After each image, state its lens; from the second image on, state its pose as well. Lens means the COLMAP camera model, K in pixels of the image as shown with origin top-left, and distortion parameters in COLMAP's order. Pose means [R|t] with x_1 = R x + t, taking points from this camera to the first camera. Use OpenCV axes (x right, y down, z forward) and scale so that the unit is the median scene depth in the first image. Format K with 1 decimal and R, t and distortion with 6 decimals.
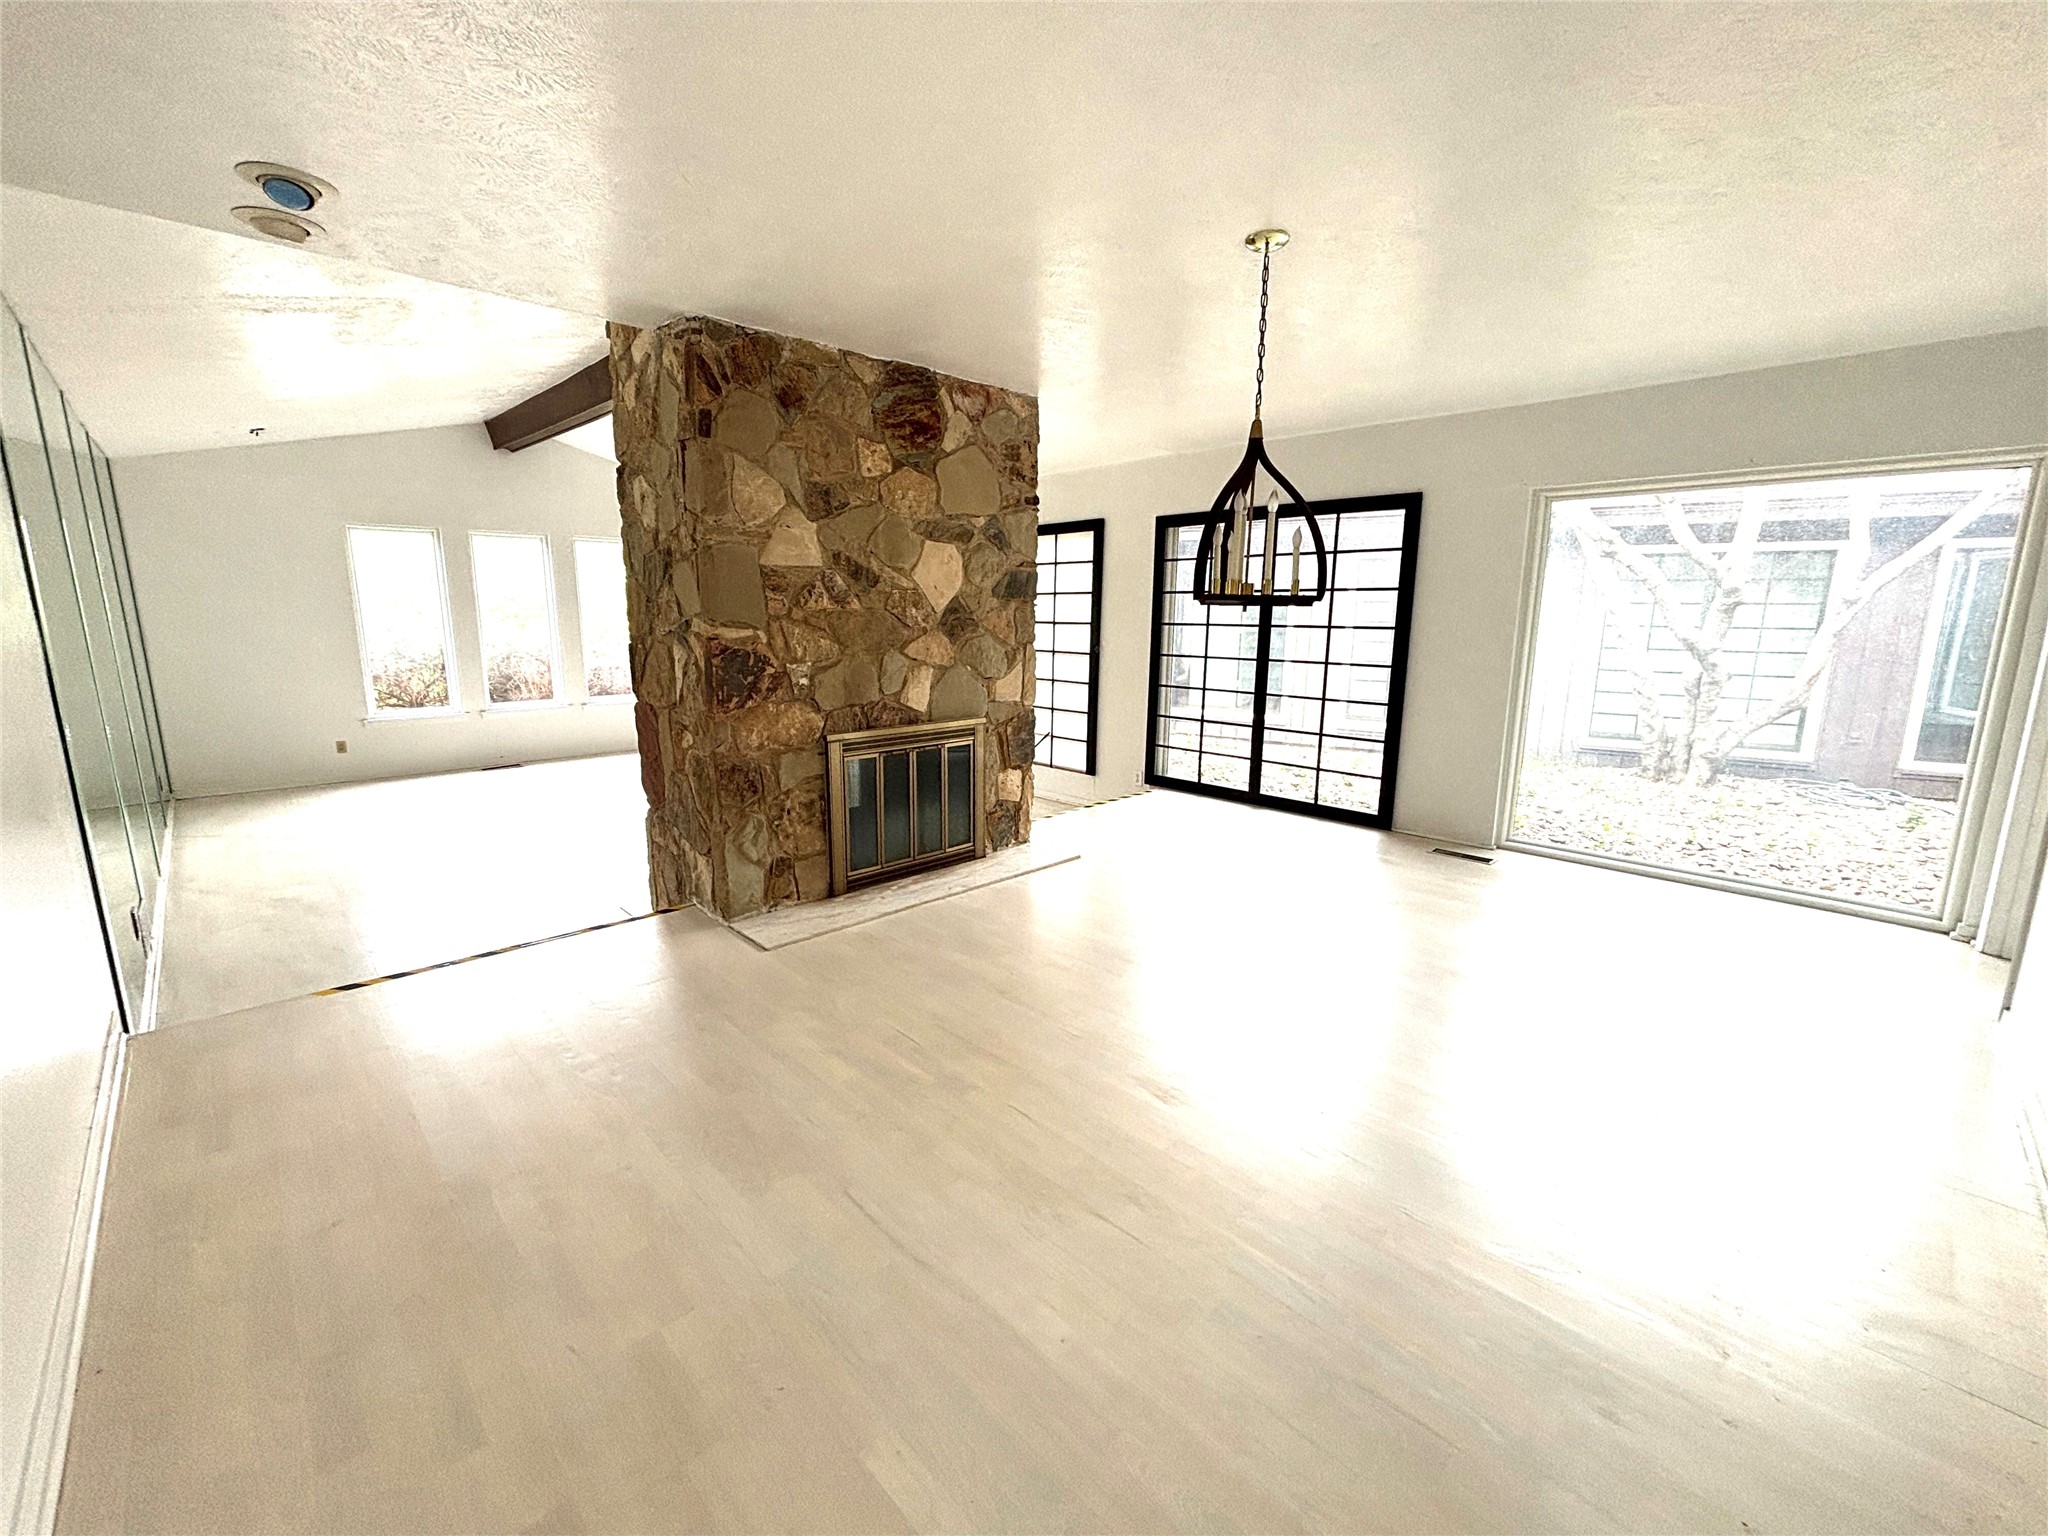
lens RADIAL K [[827.2, 0, 1007.5], [0, 827.2, 774.3], [0, 0, 1]] dist [-0.002264, -0.000462]
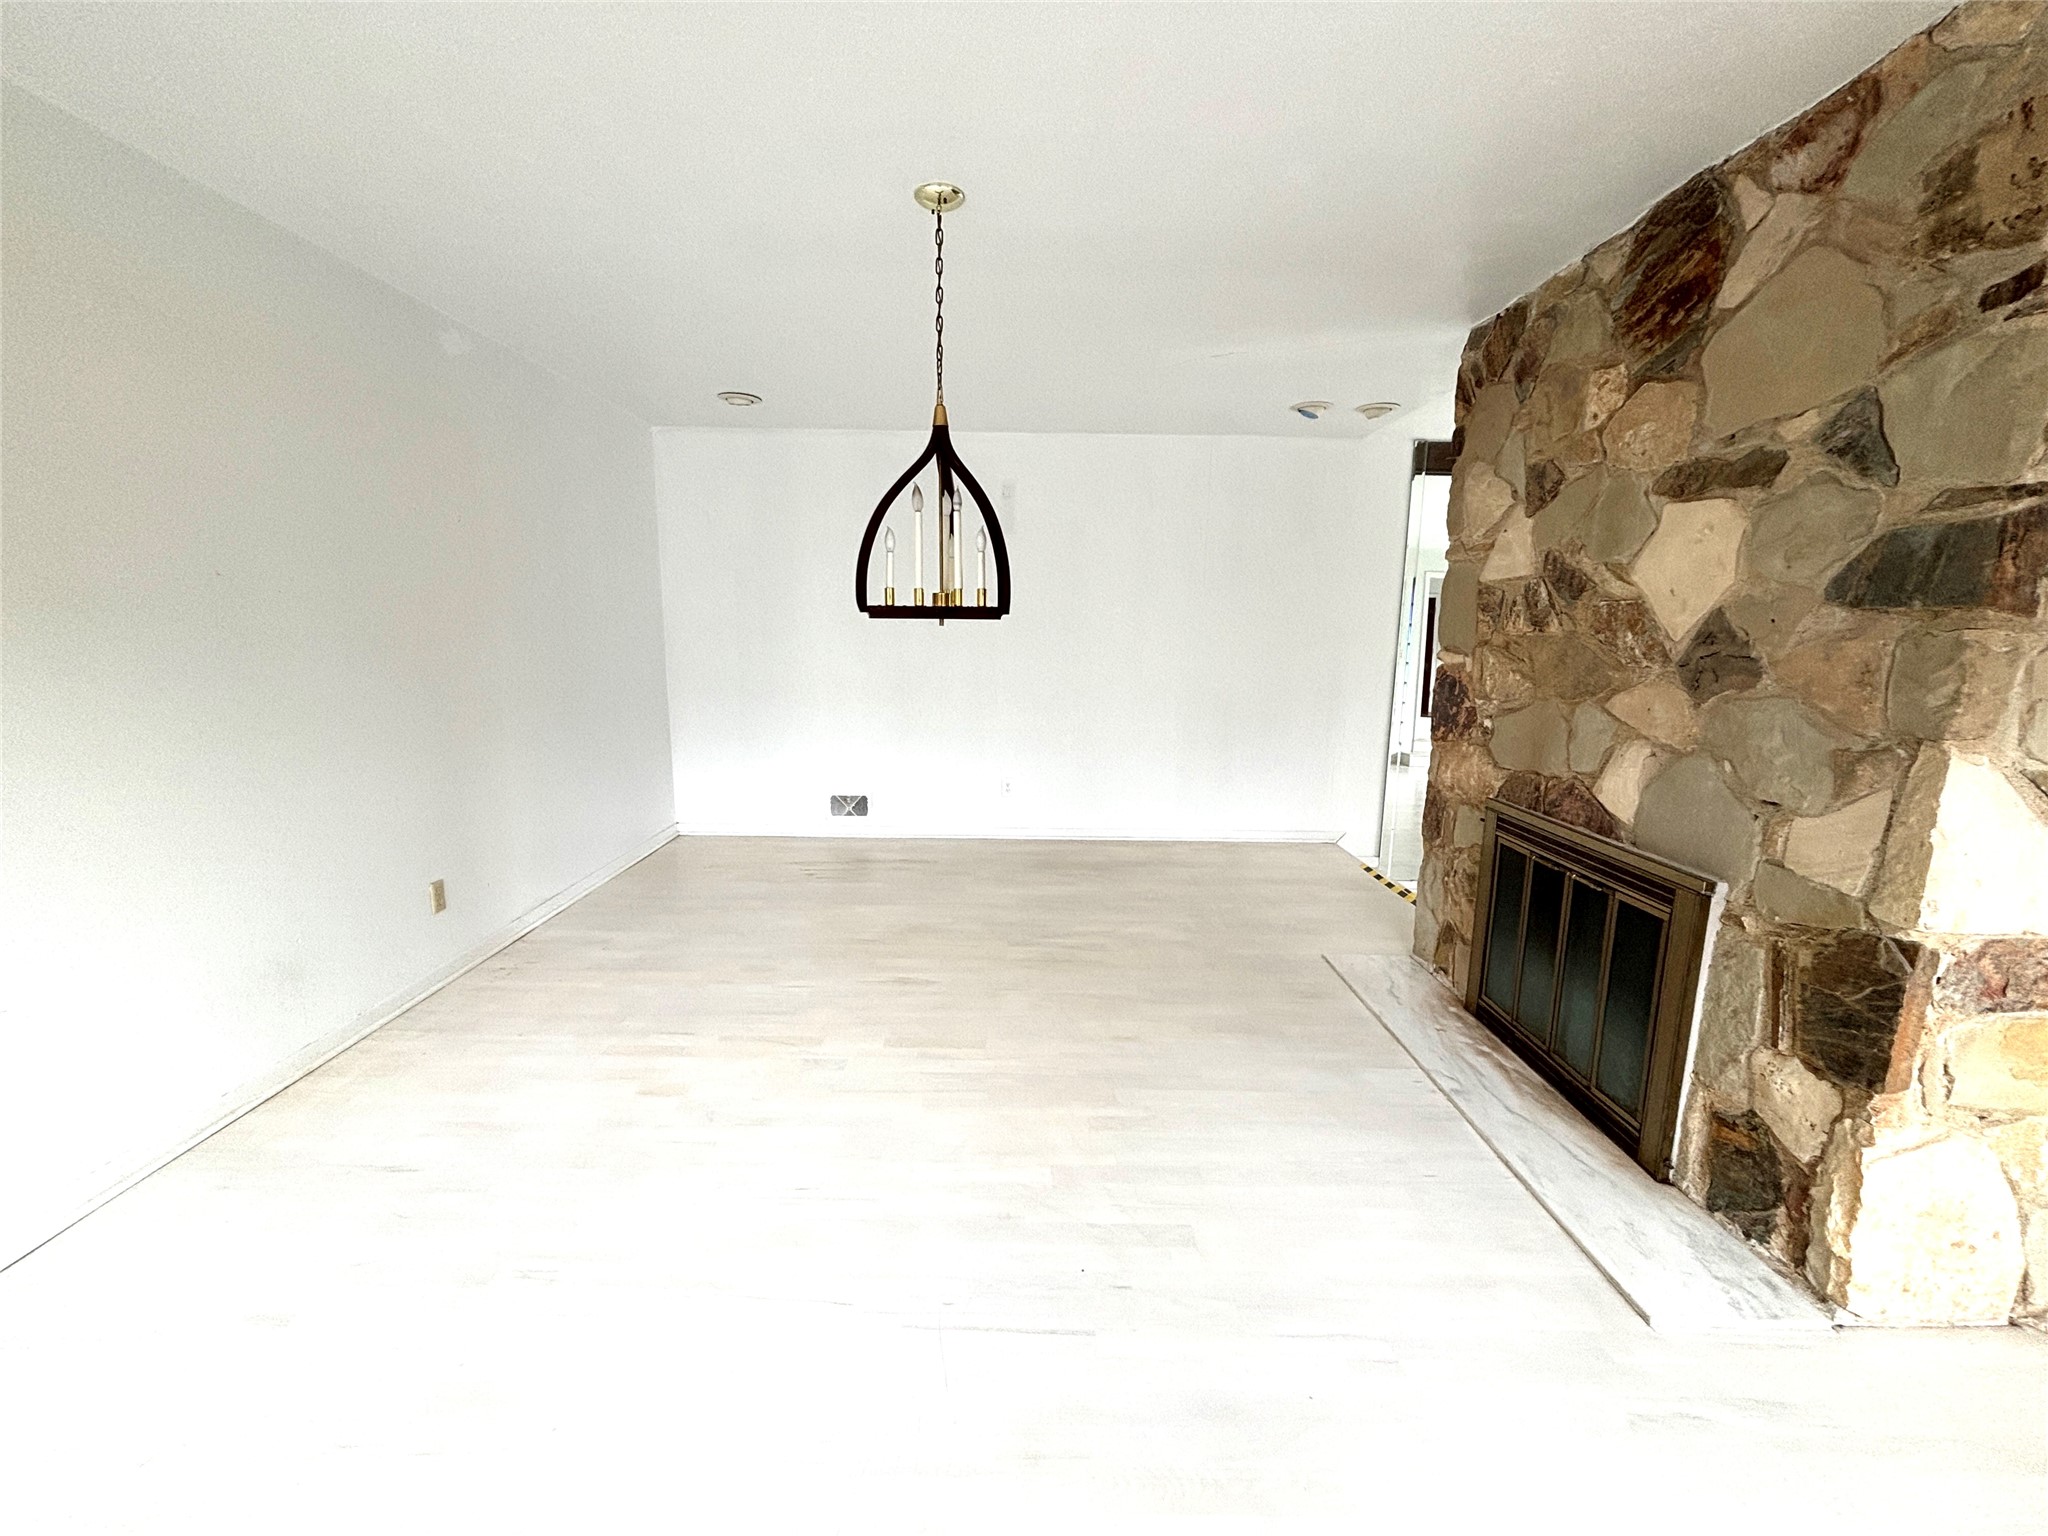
lens RADIAL K [[827.2, 0, 1012.5], [0, 827.2, 756.8], [0, 0, 1]] dist [-0.002264, -0.000462]
pose [[-0.695419, 0.097304, -0.711986, 0.584160], [-0.157640, 0.945999, 0.283257, -0.215739], [0.701100, 0.309220, -0.642527, 1.102822]]
